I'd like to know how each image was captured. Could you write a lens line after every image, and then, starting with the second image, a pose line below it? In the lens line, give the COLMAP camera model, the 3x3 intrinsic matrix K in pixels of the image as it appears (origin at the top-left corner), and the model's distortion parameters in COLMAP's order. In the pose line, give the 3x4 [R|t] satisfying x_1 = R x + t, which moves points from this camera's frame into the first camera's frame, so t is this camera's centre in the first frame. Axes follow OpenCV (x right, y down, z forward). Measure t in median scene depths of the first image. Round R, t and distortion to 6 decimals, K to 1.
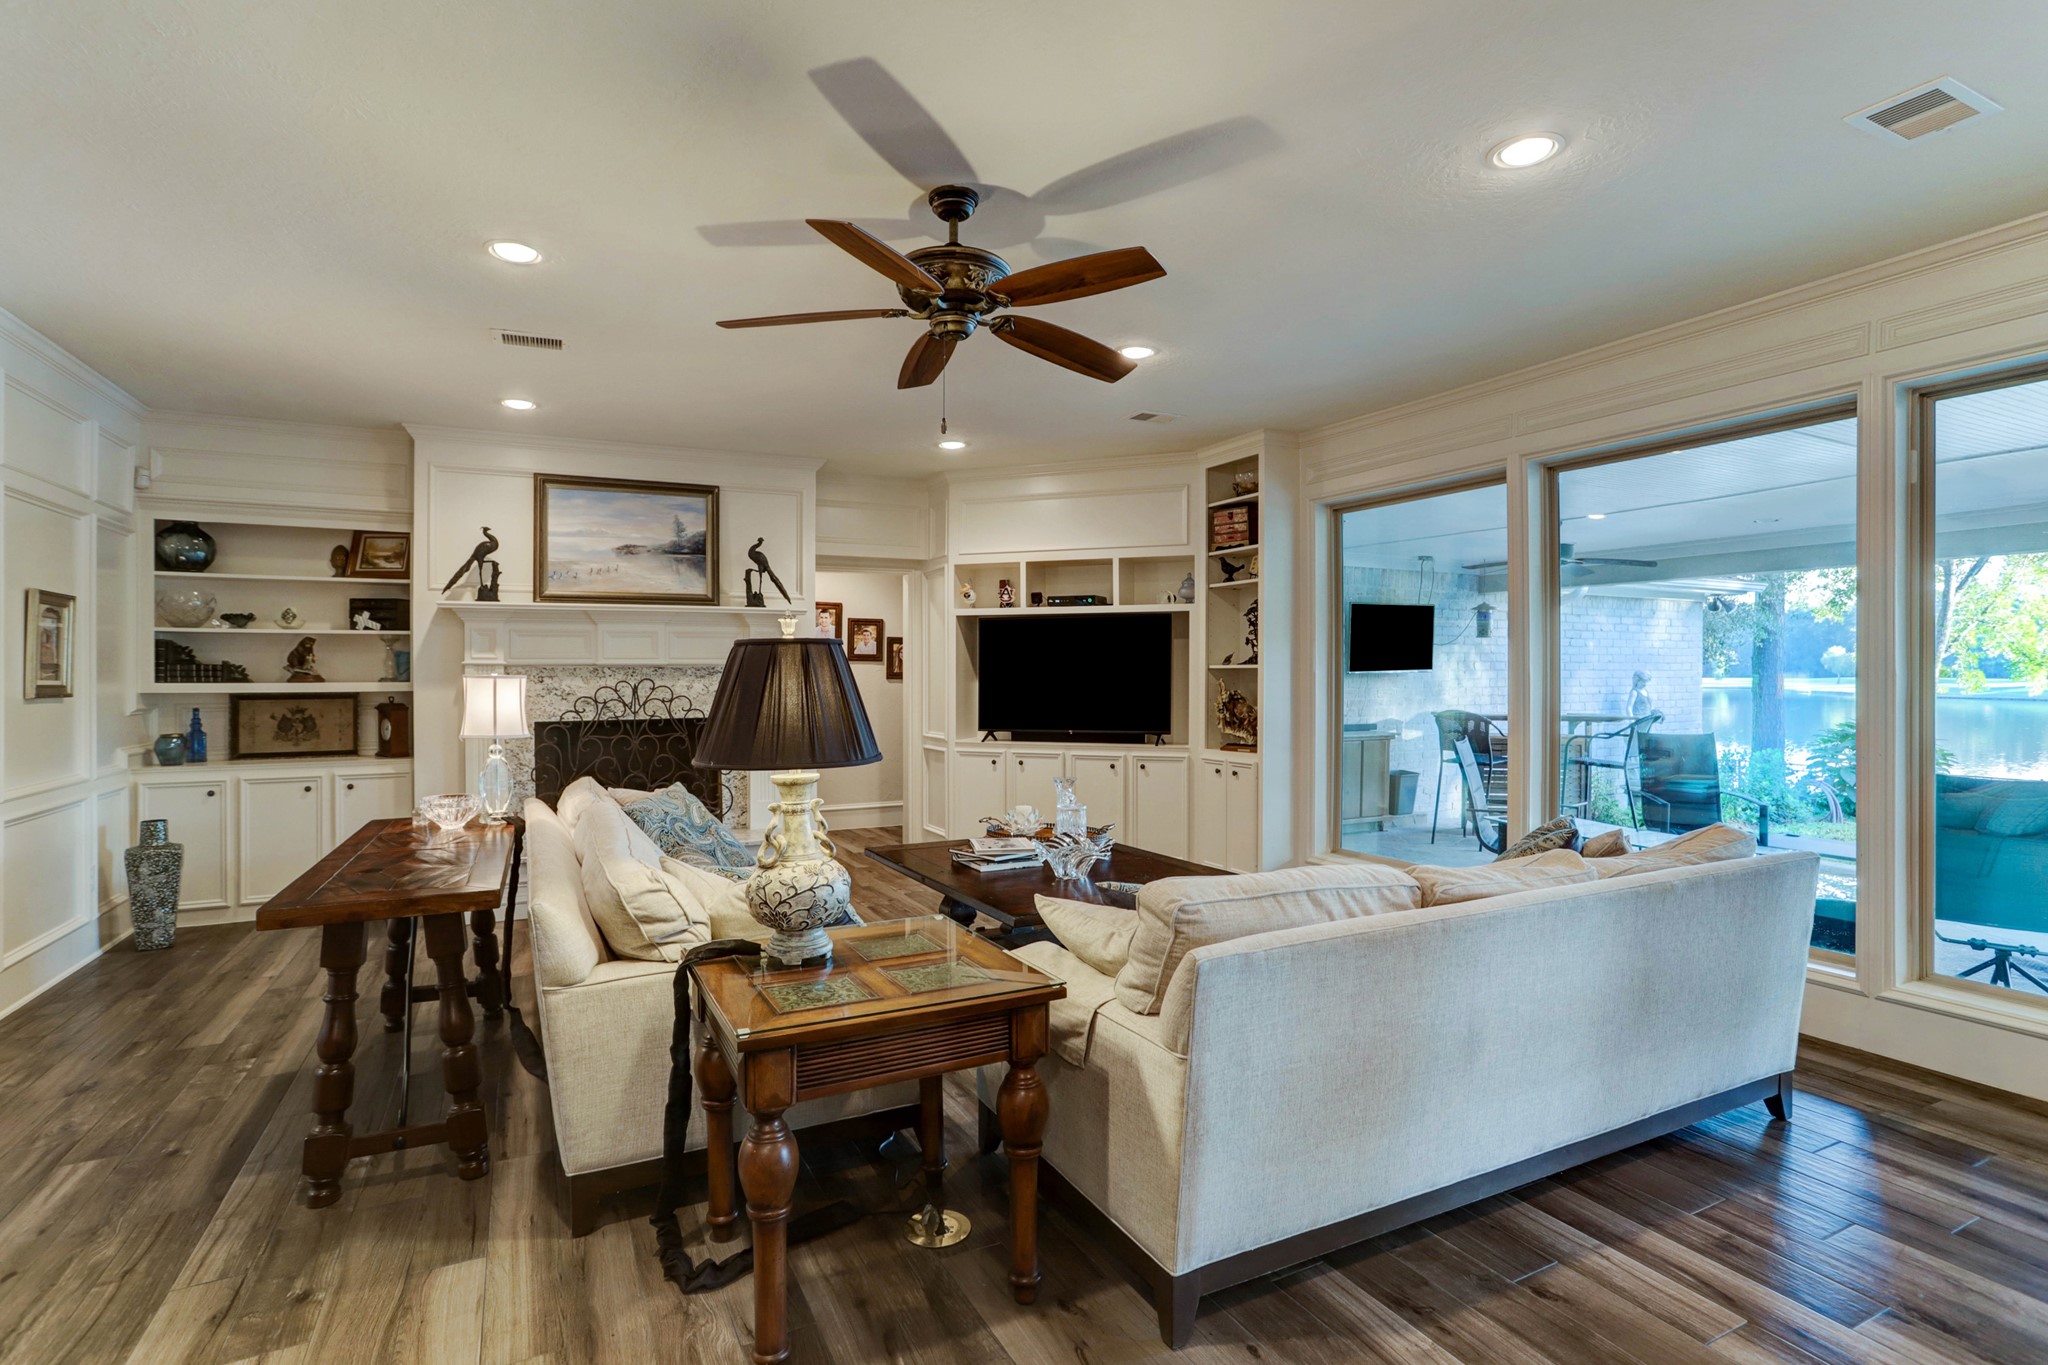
lens RADIAL K [[963.8, 0, 1024.0], [0, 963.8, 682.5], [0, 0, 1]] dist [-0.025791, 0.000011]
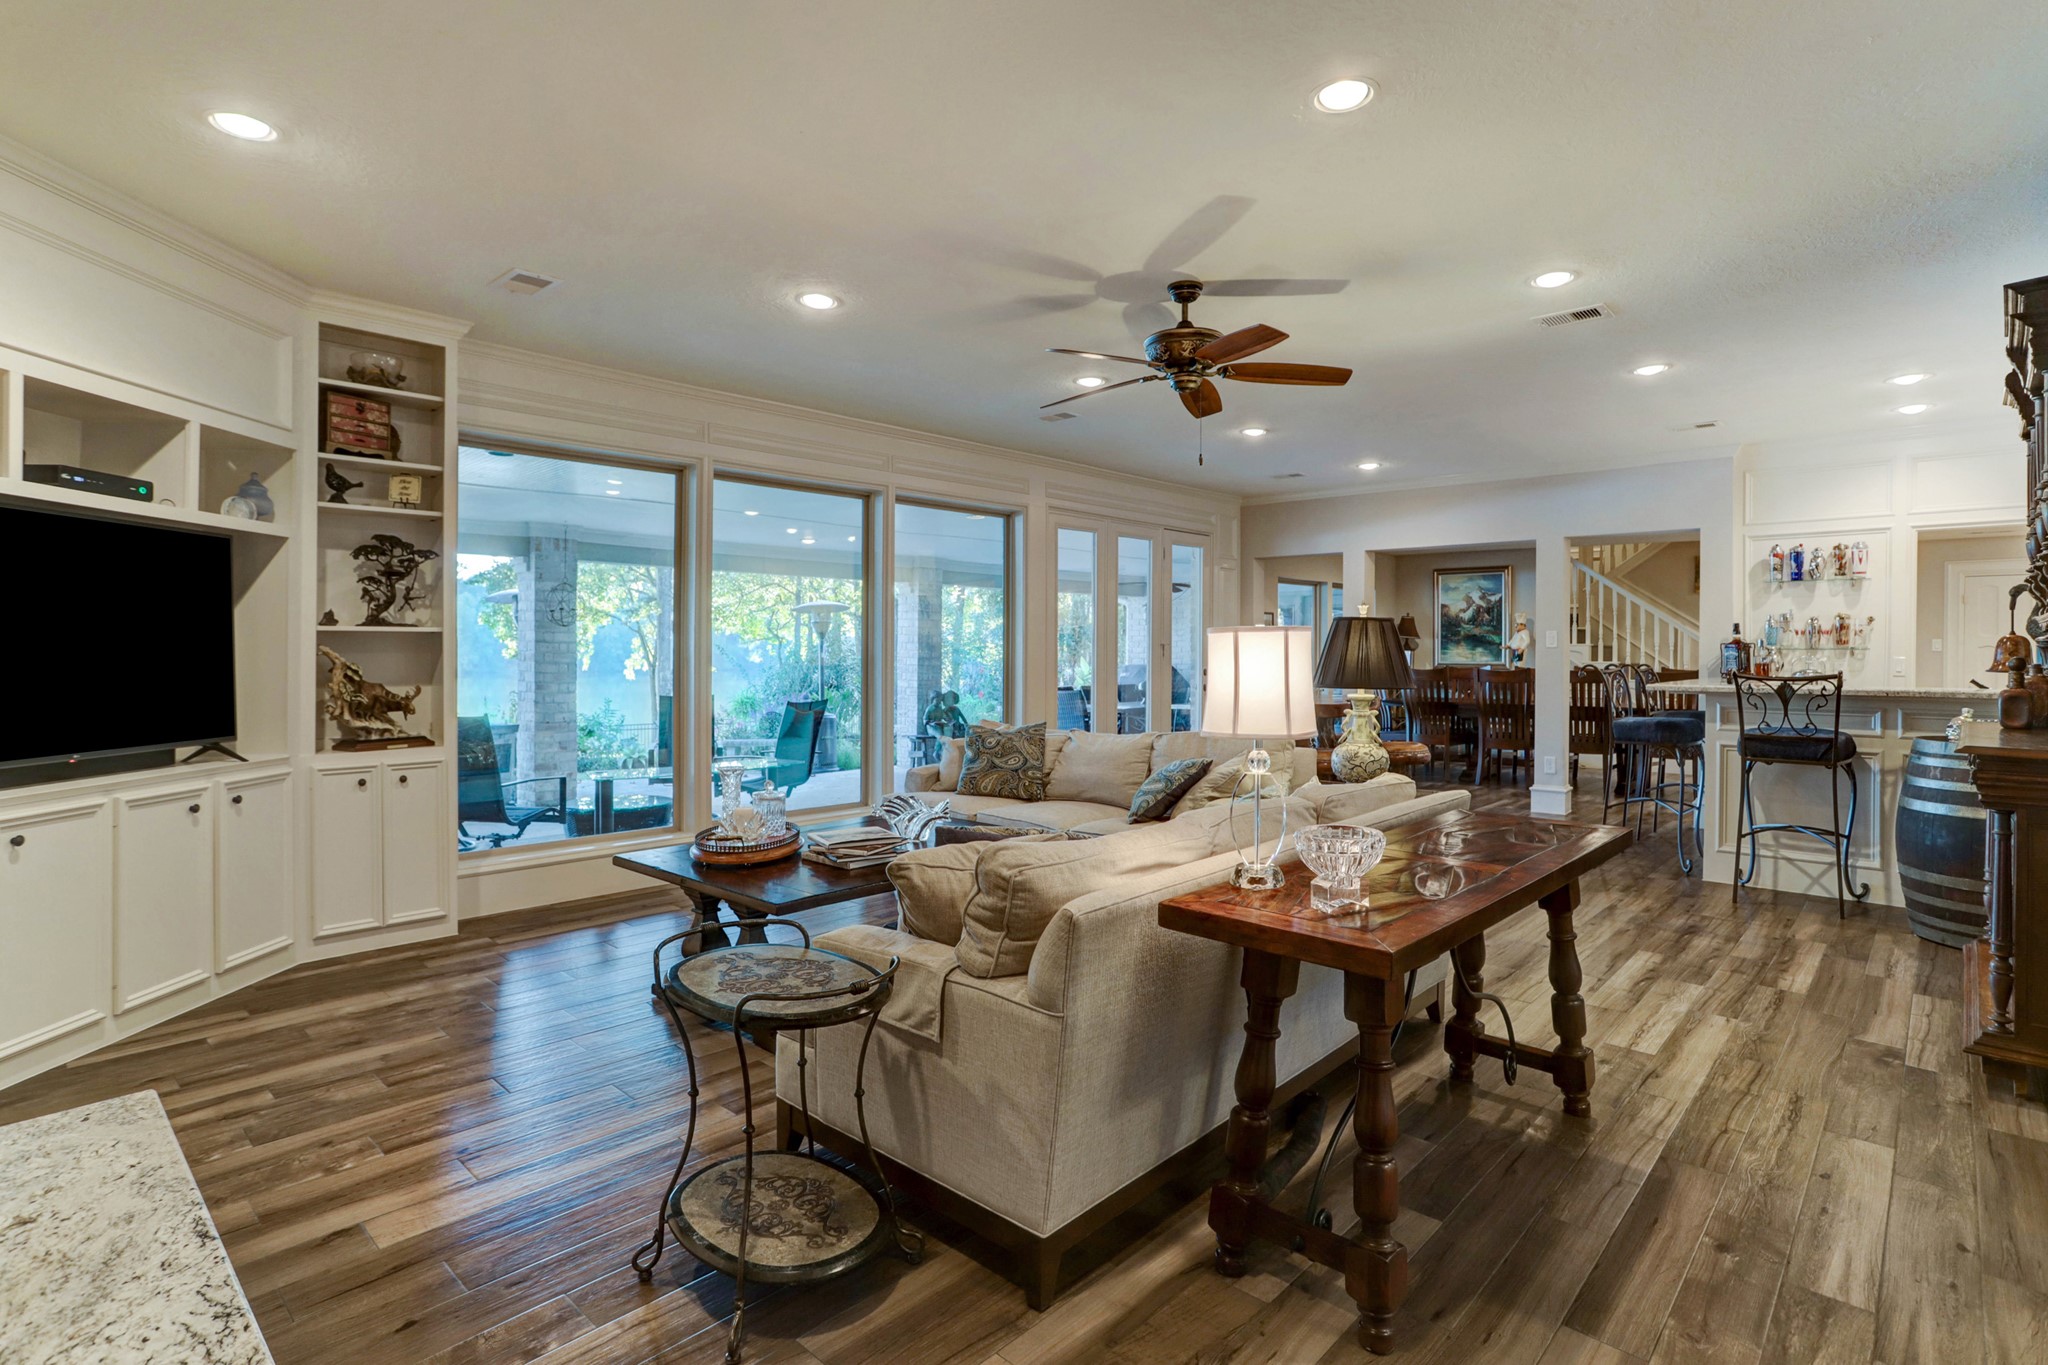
lens RADIAL K [[1070.4, 0, 1030.8], [0, 1070.4, 677.3], [0, 0, 1]] dist [-0.040733, 0.000532]
pose [[-0.369414, -0.026284, 0.928893, -1.331031], [-0.000601, 0.999606, 0.028046, -0.004233], [-0.929265, 0.009802, -0.369284, 1.660311]]
